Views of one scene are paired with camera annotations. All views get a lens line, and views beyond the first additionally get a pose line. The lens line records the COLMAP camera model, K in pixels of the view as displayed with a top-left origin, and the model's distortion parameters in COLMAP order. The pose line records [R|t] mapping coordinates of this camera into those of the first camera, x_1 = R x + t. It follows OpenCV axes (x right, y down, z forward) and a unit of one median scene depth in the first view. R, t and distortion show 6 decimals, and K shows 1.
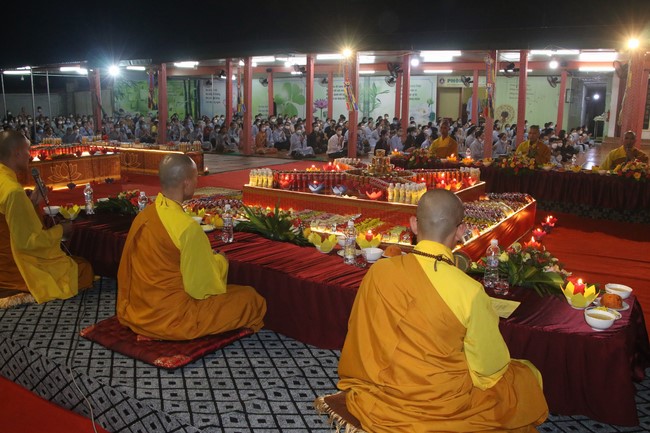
lens RADIAL K [[551.7, 0, 330.4], [0, 551.7, 219.5], [0, 0, 1]] dist [-0.156638, 0.078802]
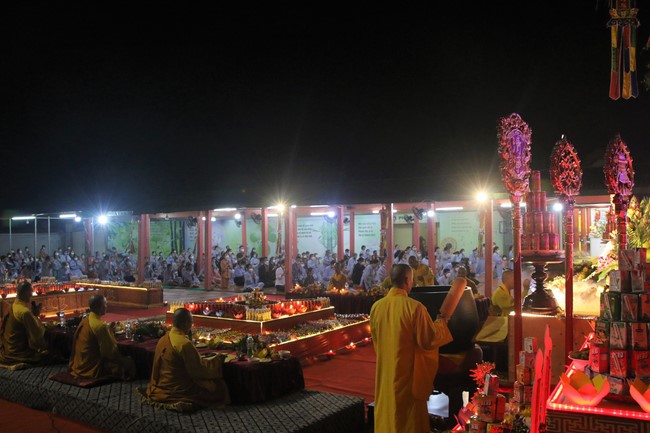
lens RADIAL K [[551.7, 0, 323.3], [0, 551.7, 213.6], [0, 0, 1]] dist [-0.156638, 0.078802]
pose [[0.999627, -0.026711, -0.005641, 0.168244], [0.024533, 0.969565, -0.243604, 0.029264], [0.011977, 0.243374, 0.969858, -0.304730]]
